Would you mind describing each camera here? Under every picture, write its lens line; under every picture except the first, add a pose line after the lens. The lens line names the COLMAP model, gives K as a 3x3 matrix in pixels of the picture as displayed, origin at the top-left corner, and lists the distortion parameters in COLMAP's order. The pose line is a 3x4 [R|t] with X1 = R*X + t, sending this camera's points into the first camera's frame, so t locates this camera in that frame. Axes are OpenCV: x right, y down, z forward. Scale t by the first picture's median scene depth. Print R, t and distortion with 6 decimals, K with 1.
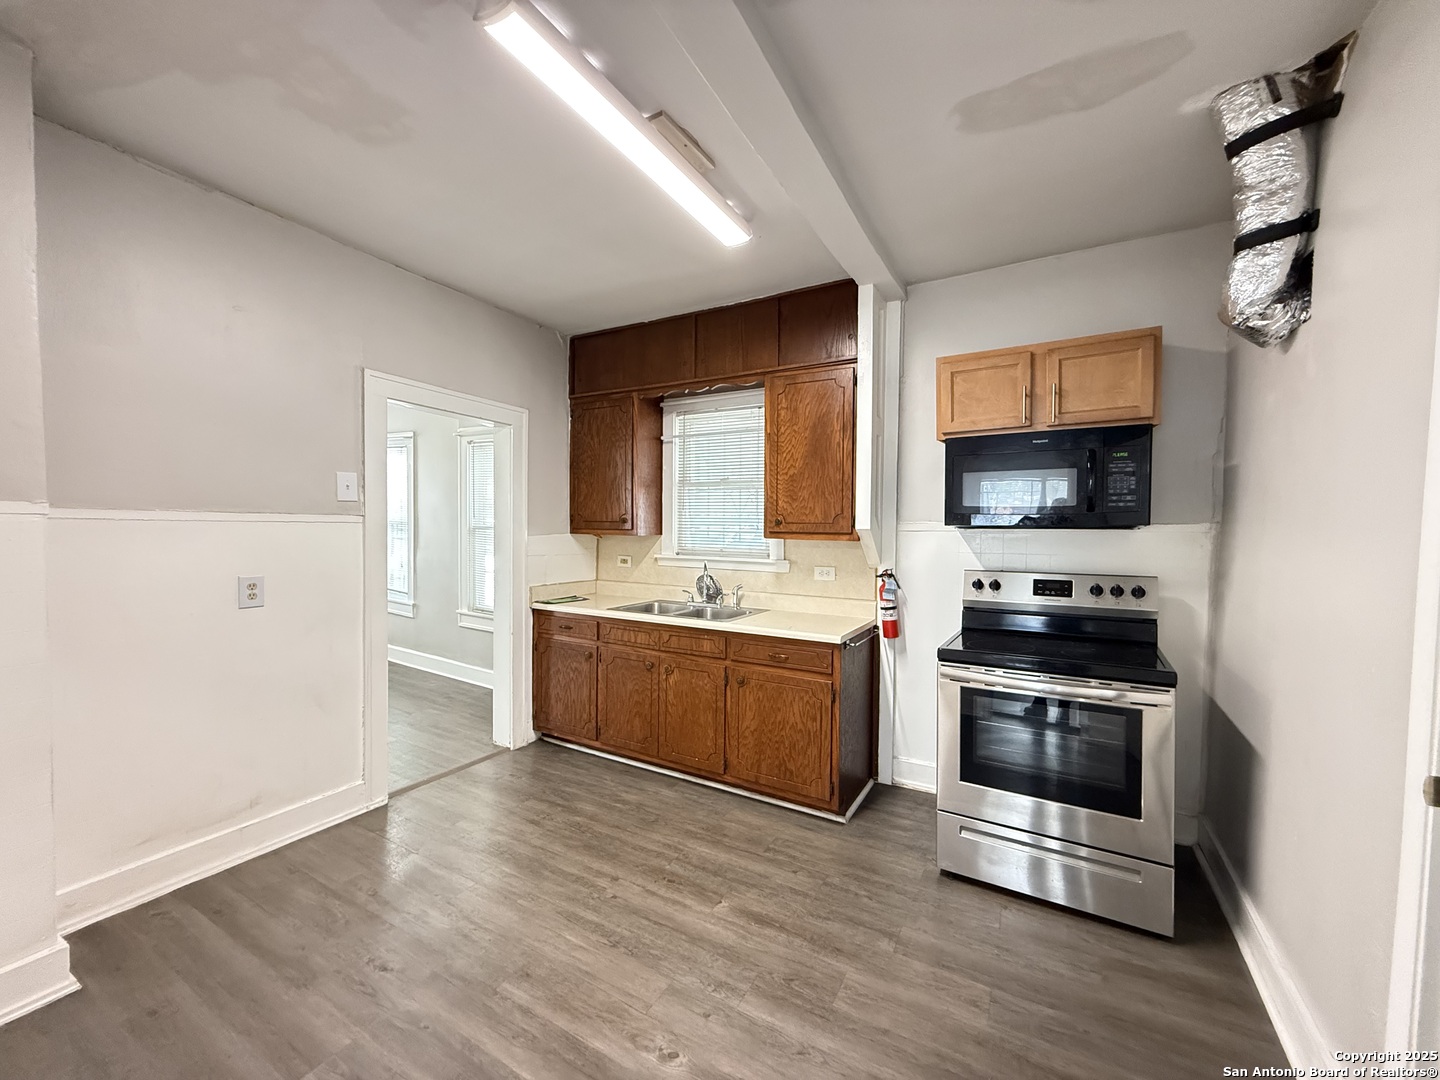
lens RADIAL K [[574.0, 0, 716.6], [0, 574.0, 543.5], [0, 0, 1]] dist [-0.000510, 0.000242]
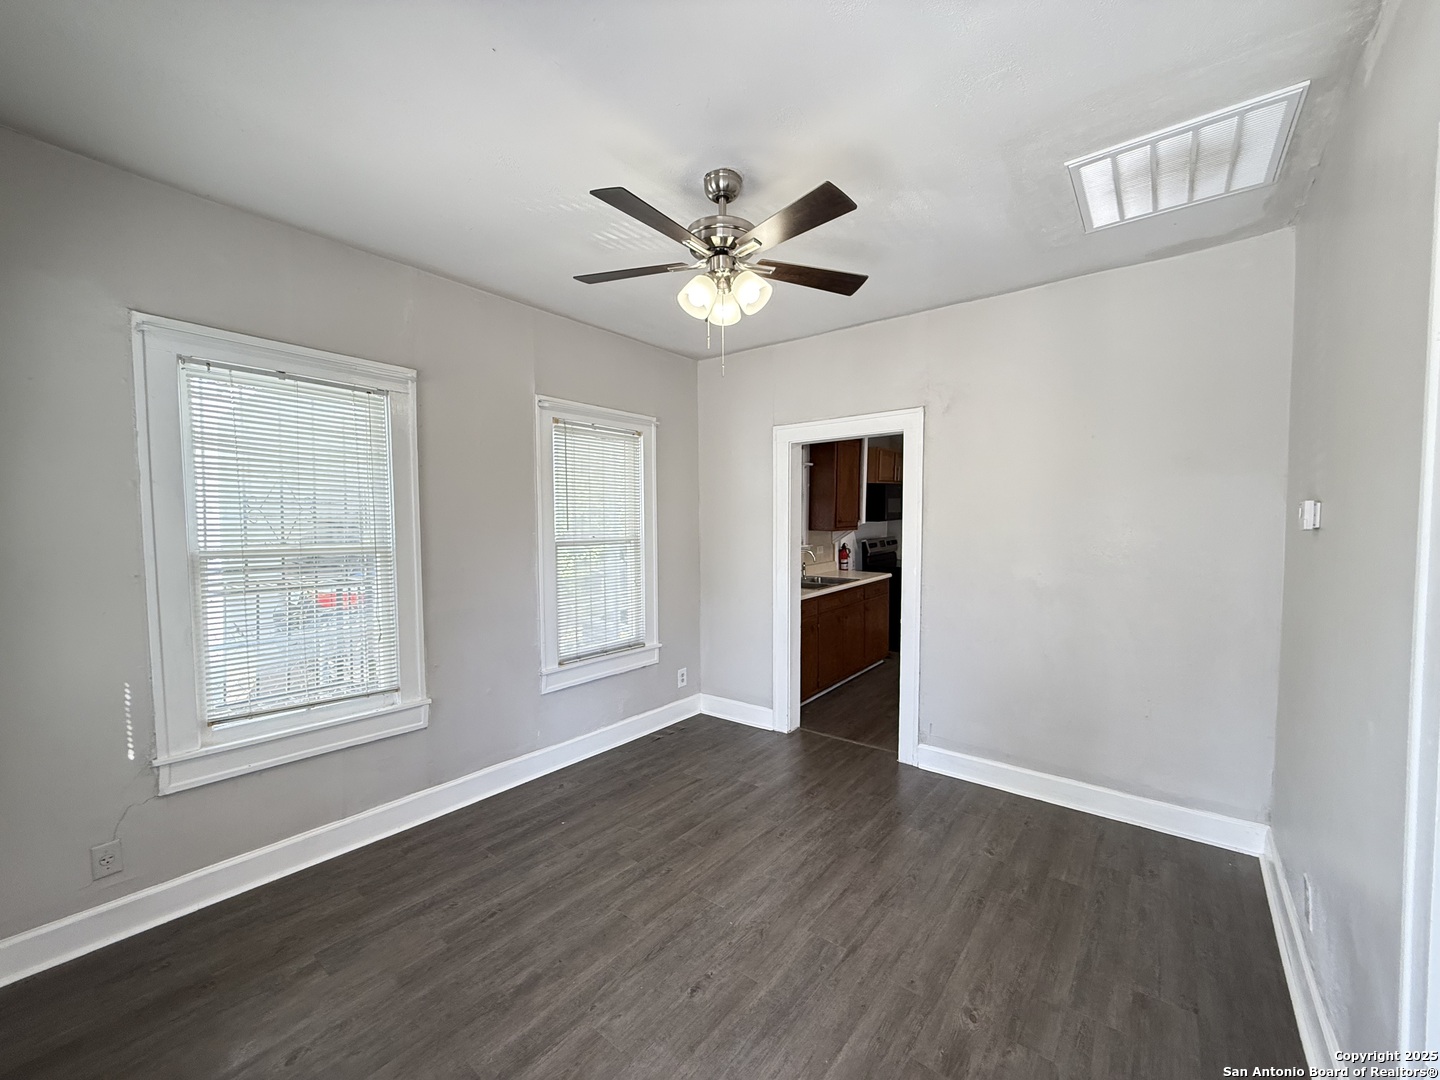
lens RADIAL K [[574.0, 0, 724.9], [0, 574.0, 532.3], [0, 0, 1]] dist [-0.000510, 0.000242]
pose [[0.137869, -0.042965, 0.989518, -1.803176], [0.053417, 0.997927, 0.035888, -0.091419], [-0.989009, 0.047910, 0.139878, 1.174427]]
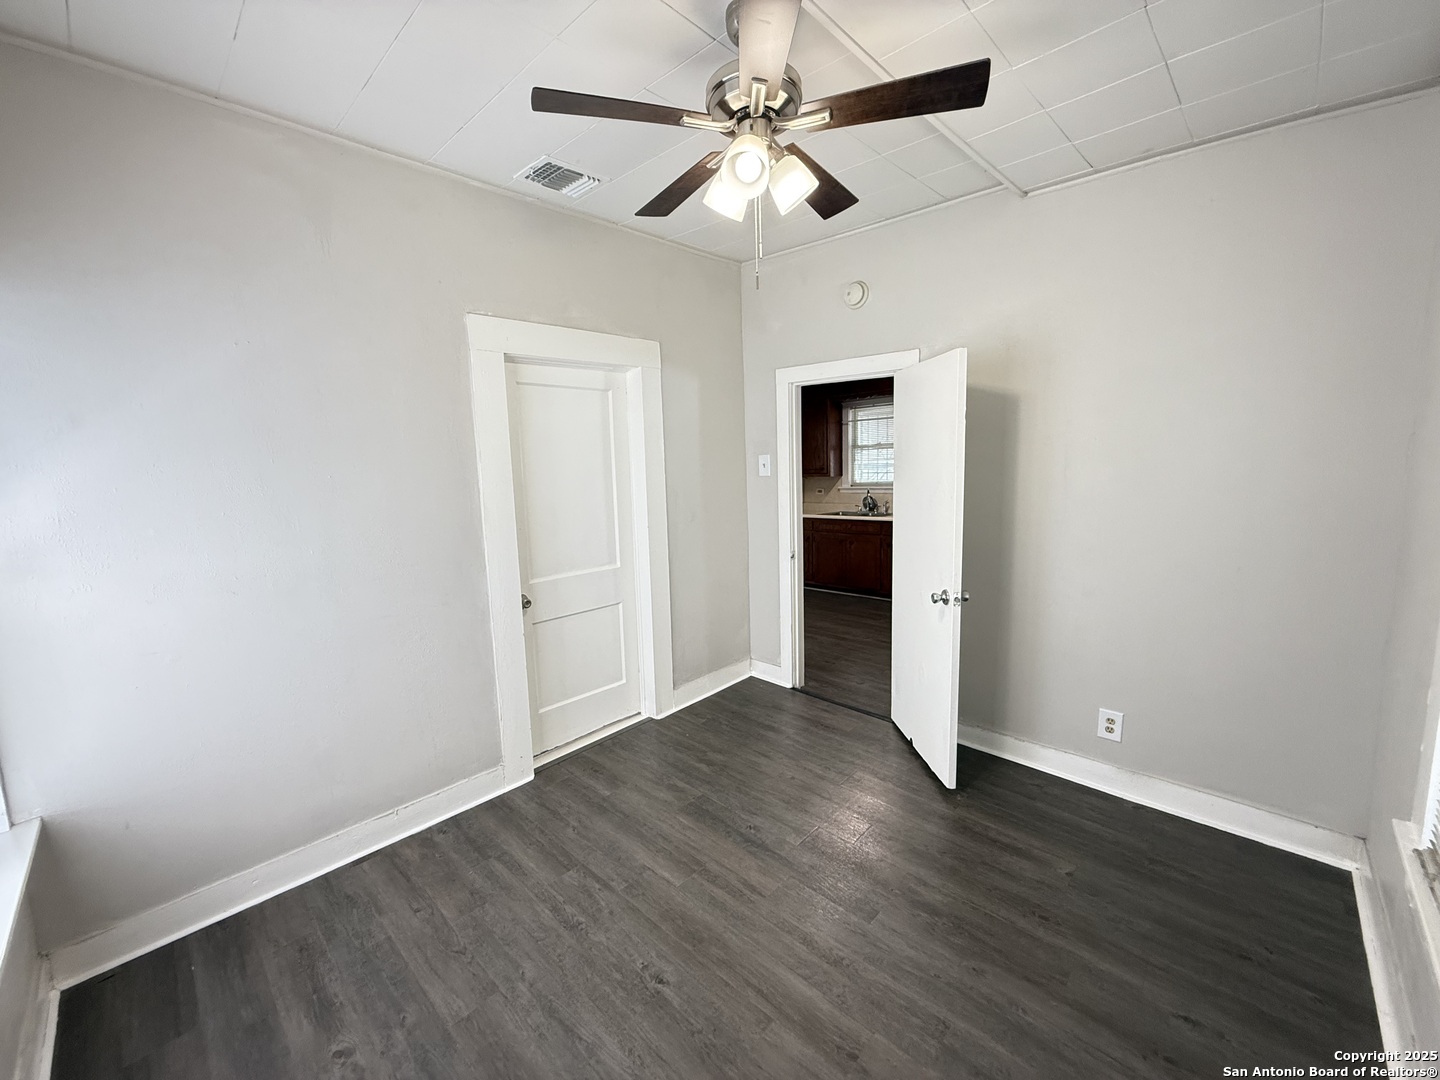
lens RADIAL K [[574.0, 0, 716.6], [0, 574.0, 533.4], [0, 0, 1]] dist [-0.000510, 0.000242]
pose [[0.969538, -0.012548, -0.244618, -0.051610], [0.030936, 0.996963, 0.071472, 0.032632], [0.242978, -0.076862, 0.966982, -1.144253]]
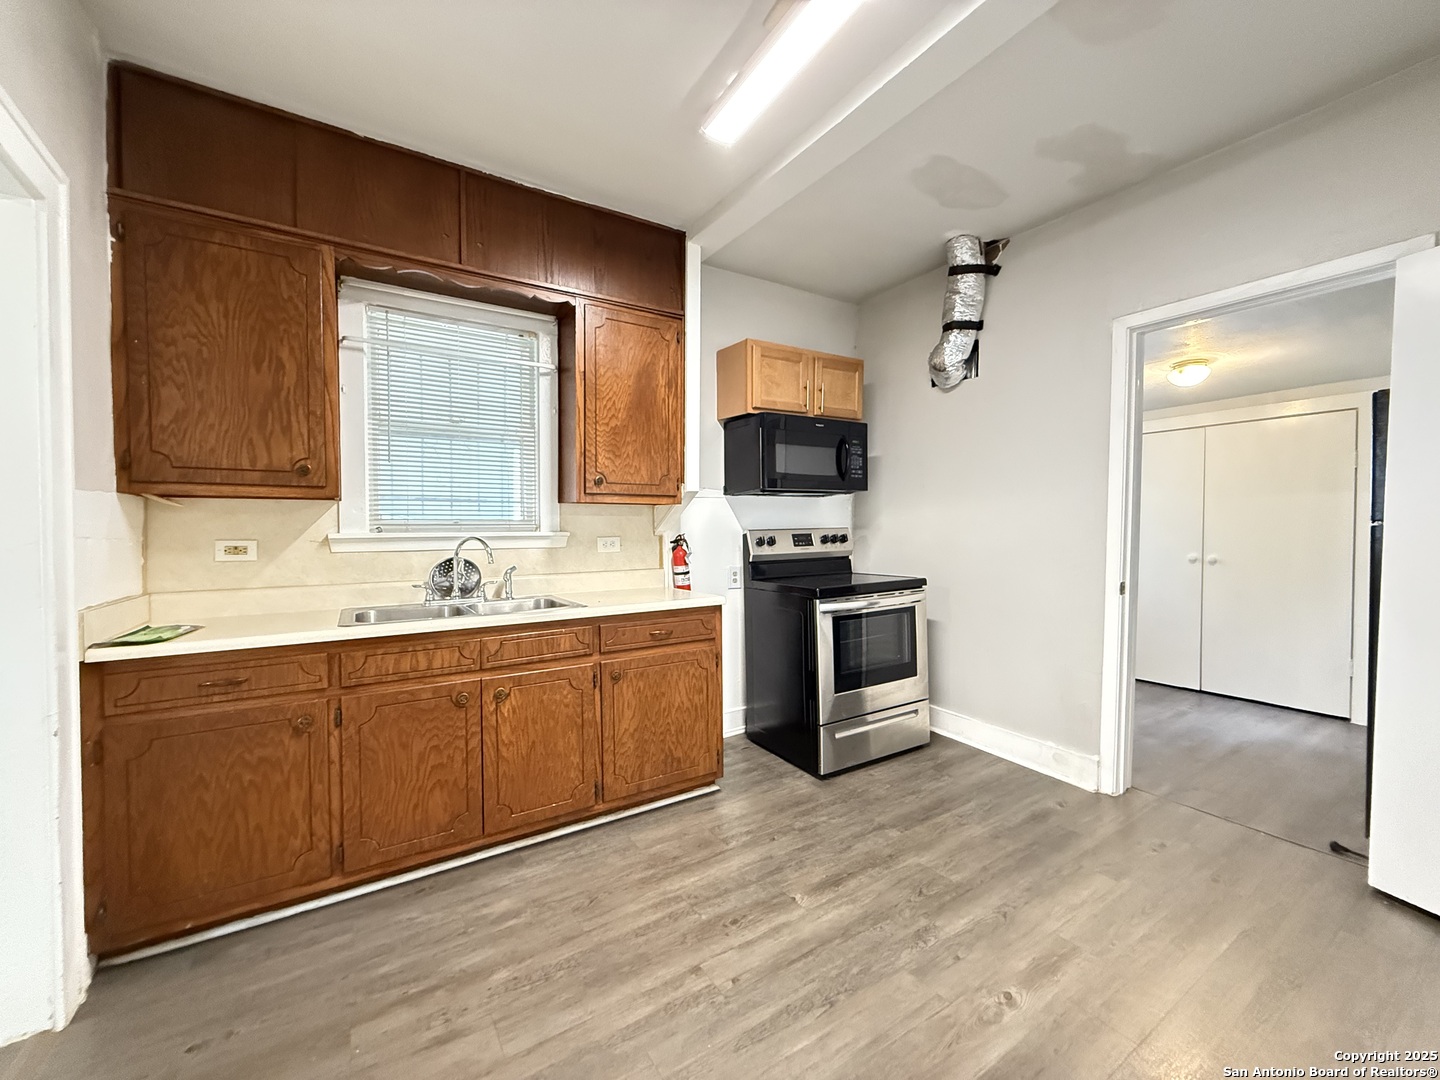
lens RADIAL K [[574.0, 0, 715.6], [0, 574.0, 542.1], [0, 0, 1]] dist [-0.000510, 0.000242]
pose [[0.466276, -0.032908, 0.884027, -0.585479], [0.043661, 0.998946, 0.014157, 0.048732], [-0.883561, 0.031997, 0.467221, 0.495710]]
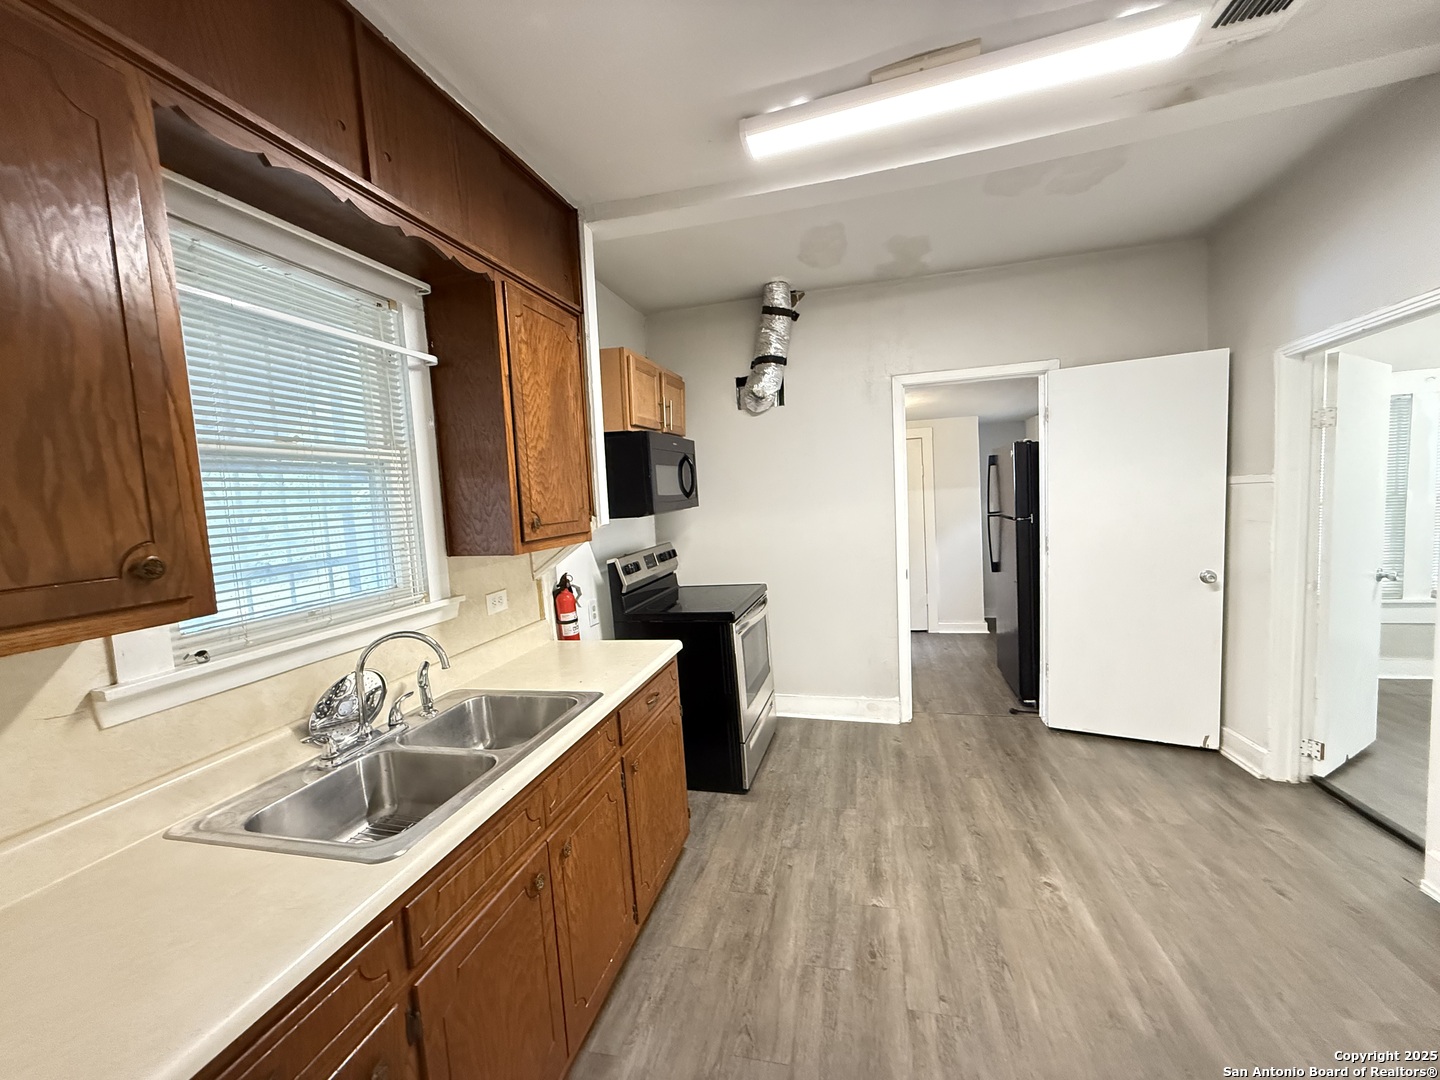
lens RADIAL K [[574.0, 0, 714.3], [0, 574.0, 544.1], [0, 0, 1]] dist [-0.000510, 0.000242]
pose [[-0.260756, -0.070625, 0.962818, -0.579547], [0.101457, 0.989793, 0.100080, -0.063042], [-0.960059, 0.123781, -0.250930, 1.034181]]
